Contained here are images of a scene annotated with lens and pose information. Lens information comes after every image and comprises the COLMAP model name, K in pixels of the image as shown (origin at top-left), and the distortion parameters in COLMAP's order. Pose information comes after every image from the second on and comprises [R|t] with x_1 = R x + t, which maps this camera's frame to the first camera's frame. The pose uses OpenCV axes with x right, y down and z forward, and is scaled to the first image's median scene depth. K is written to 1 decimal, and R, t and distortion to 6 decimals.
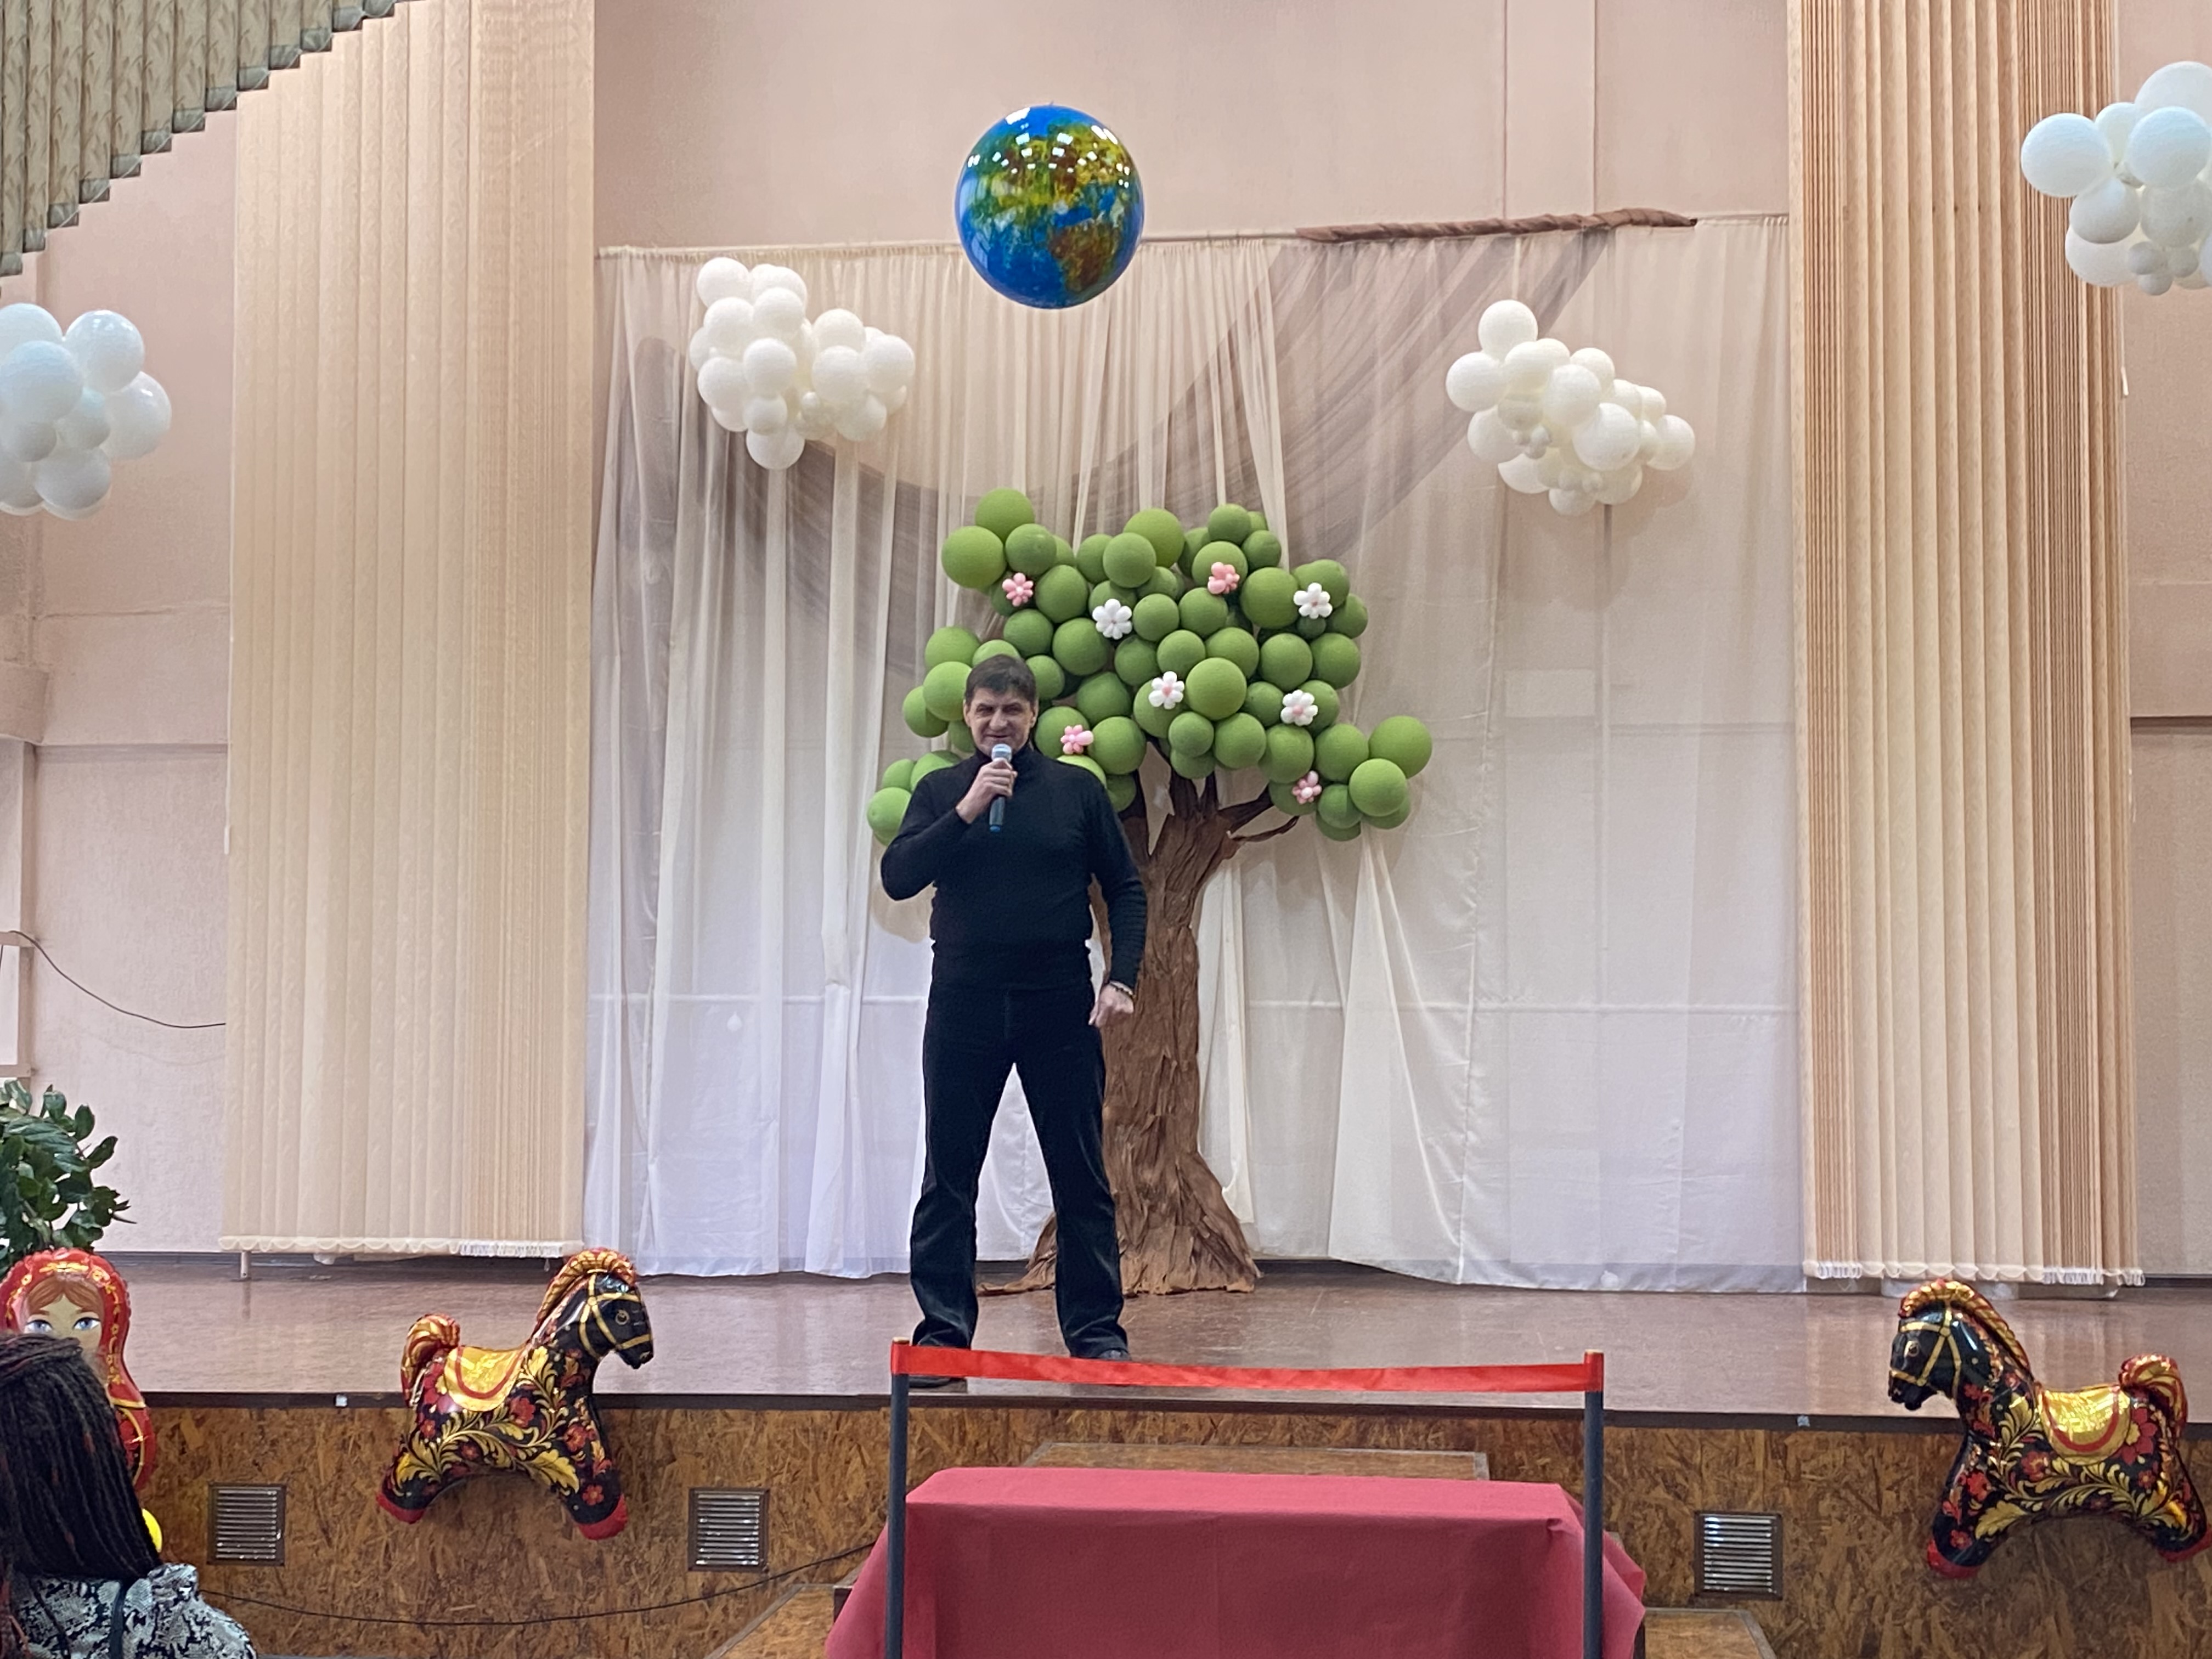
lens RADIAL K [[3144.6, 0, 1039.0], [0, 3144.6, 850.9], [0, 0, 1]] dist [0.120238, 0.000000]
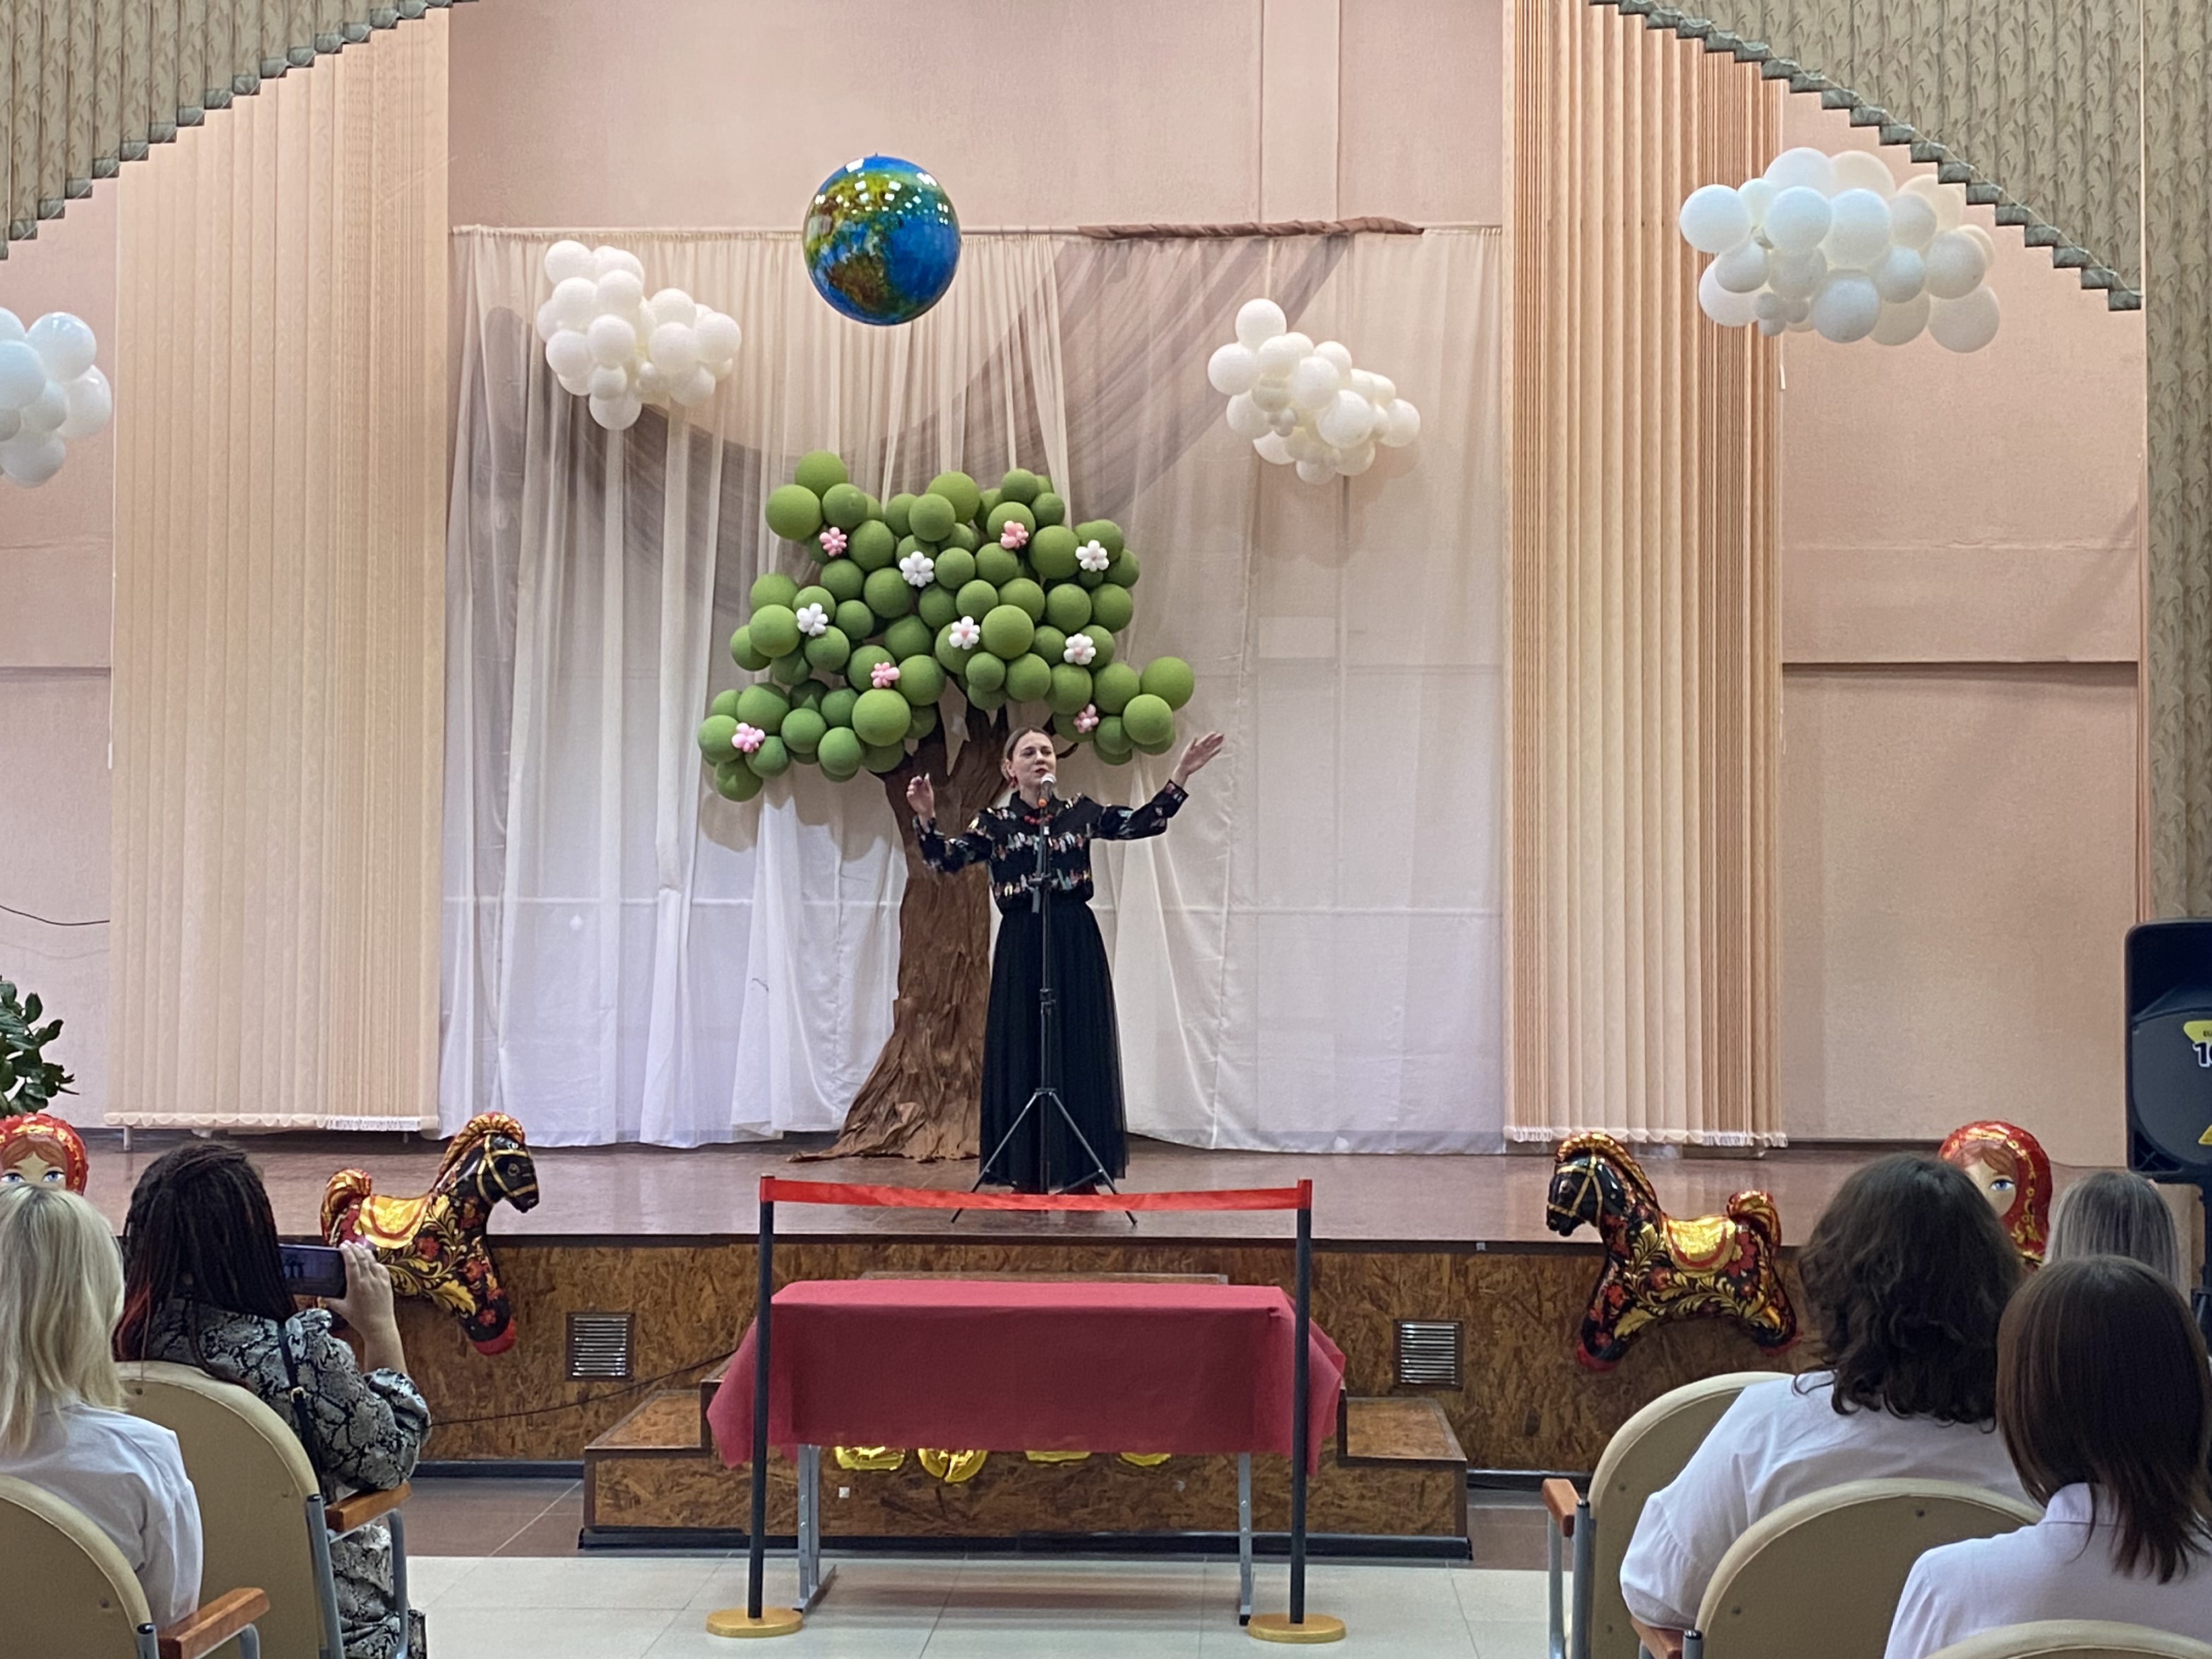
lens RADIAL K [[3144.6, 0, 1073.2], [0, 3144.6, 813.7], [0, 0, 1]] dist [0.120238, 0.000000]
pose [[0.996572, 0.005442, 0.082551, -0.013803], [-0.007176, 0.999759, 0.020726, -0.009203], [-0.082419, -0.021247, 0.996371, -0.141394]]
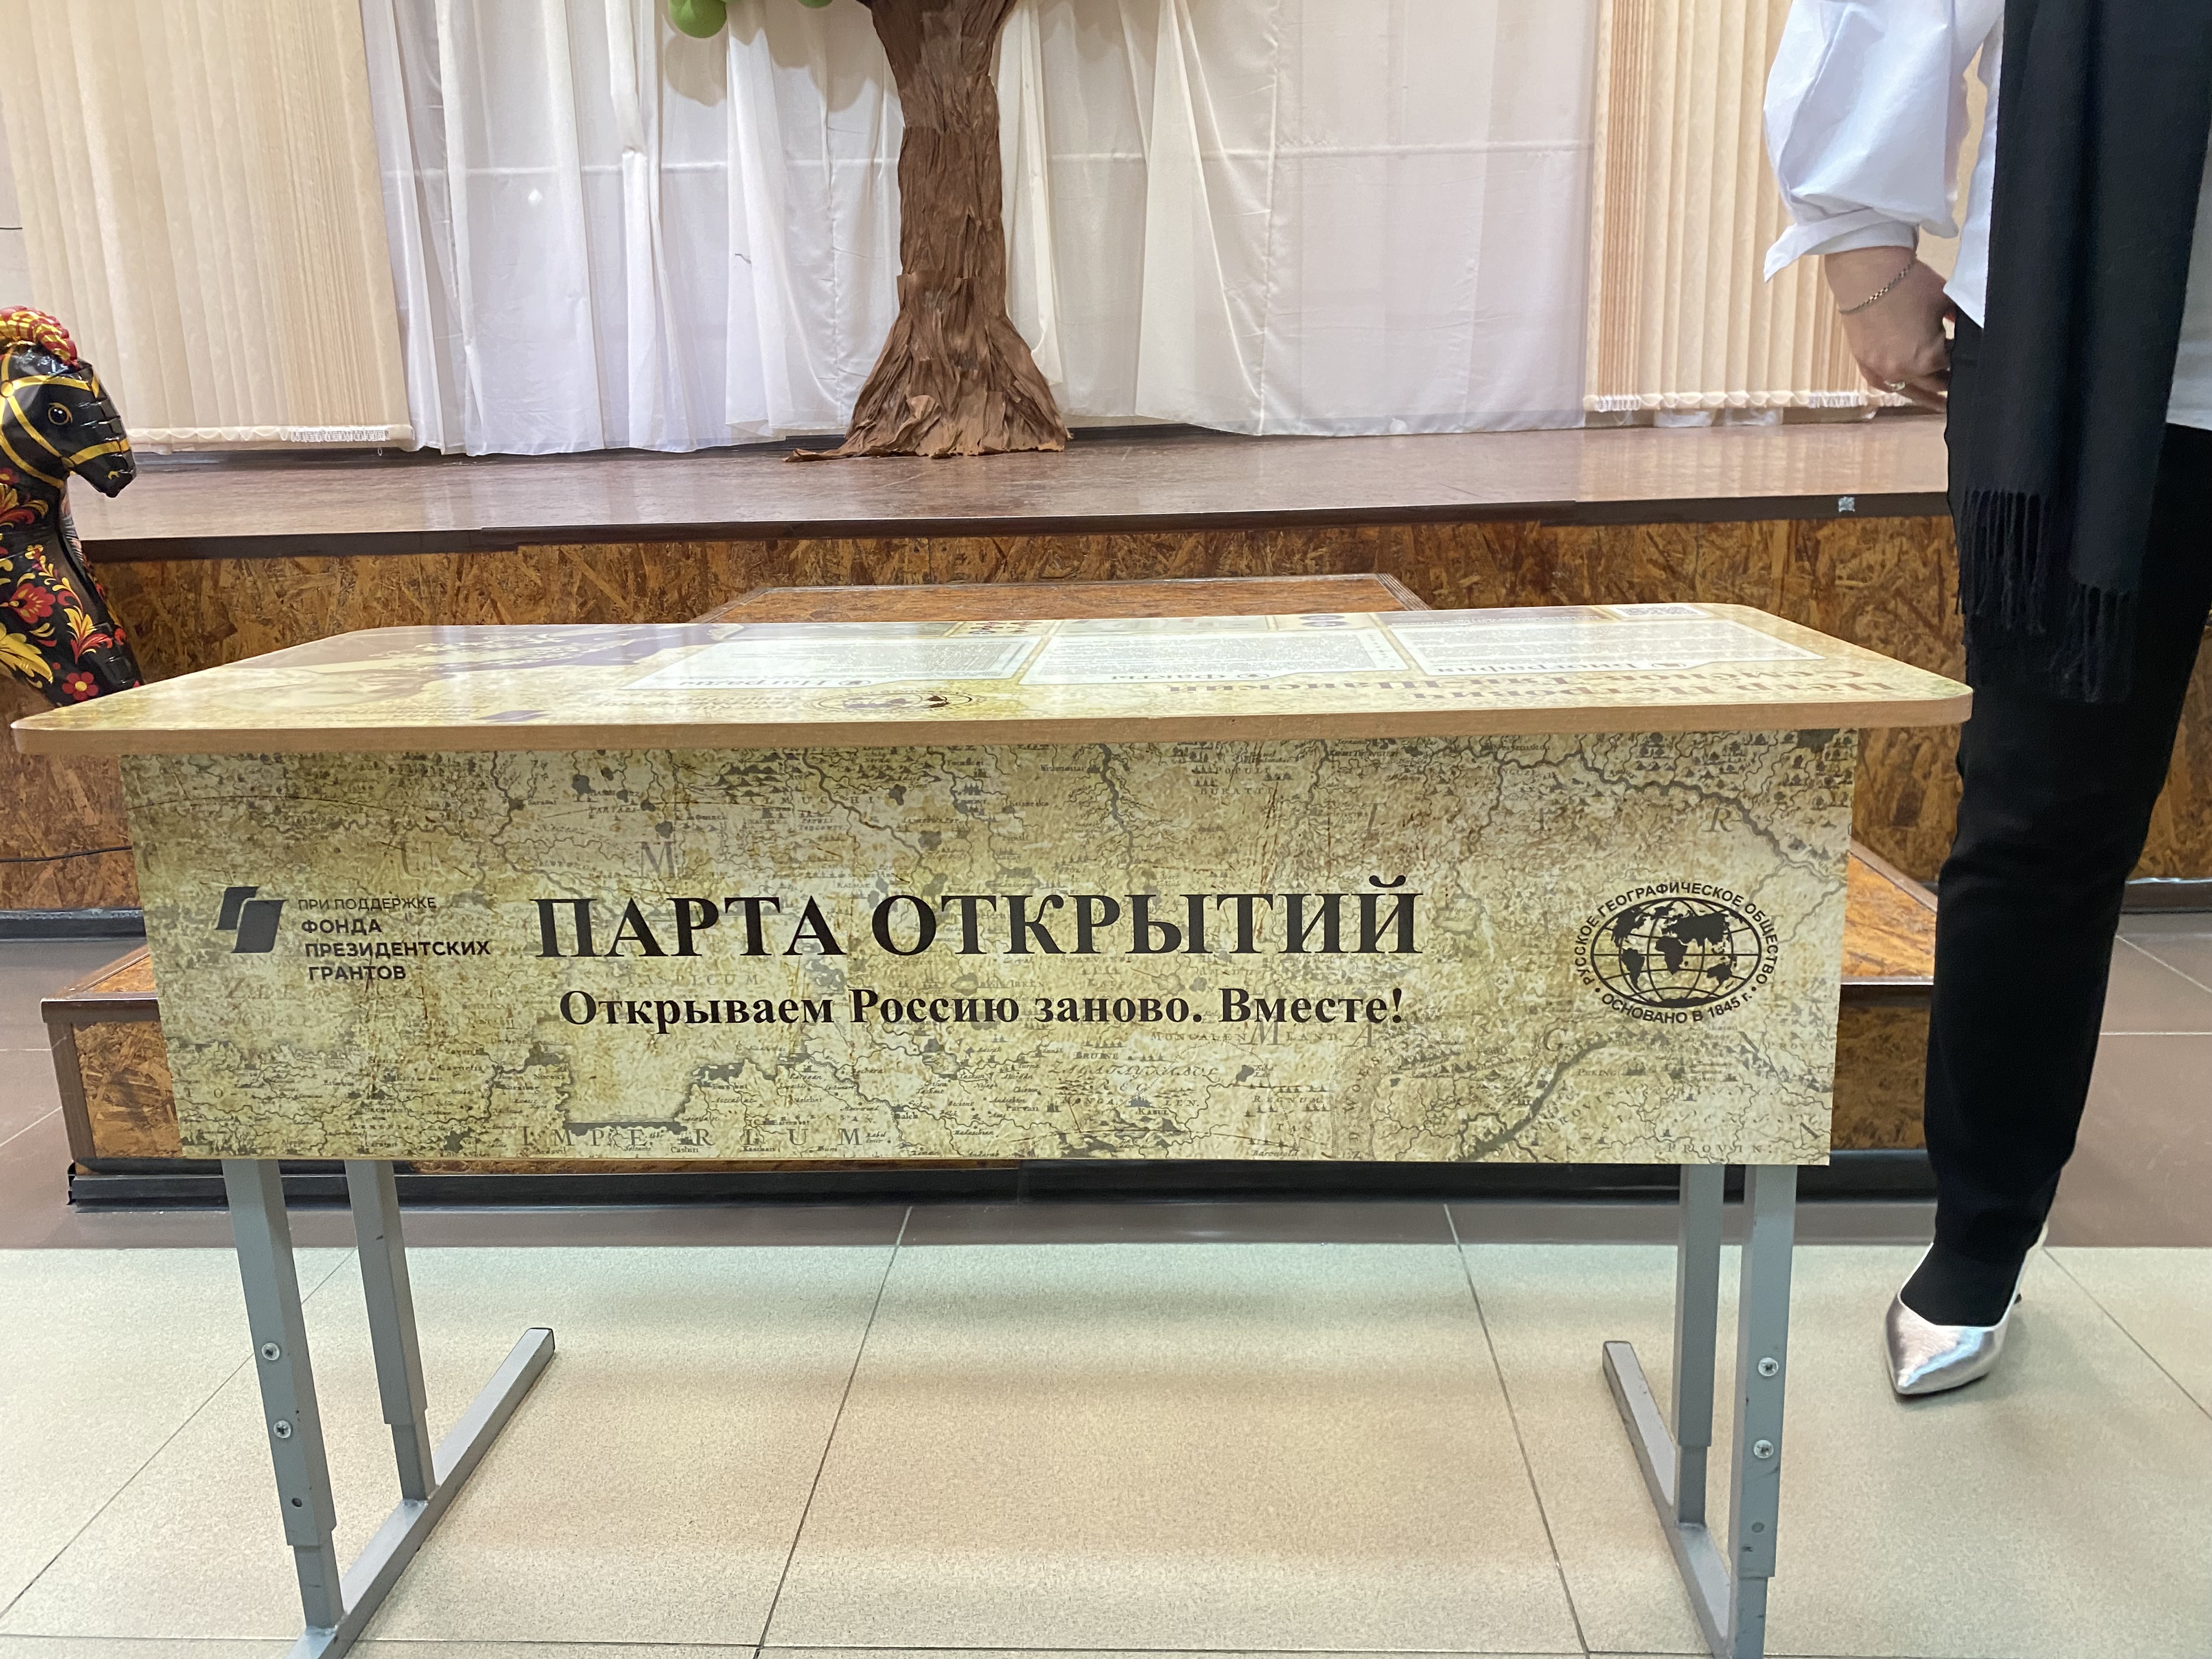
lens RADIAL K [[1693.7, 0, 1090.9], [0, 1693.7, 822.0], [0, 0, 1]] dist [0.044838, -0.041859]
pose [[0.996343, -0.049051, 0.069965, 0.031776], [0.025485, 0.952138, 0.304603, 0.085985], [-0.081557, -0.301706, 0.949906, 0.430649]]
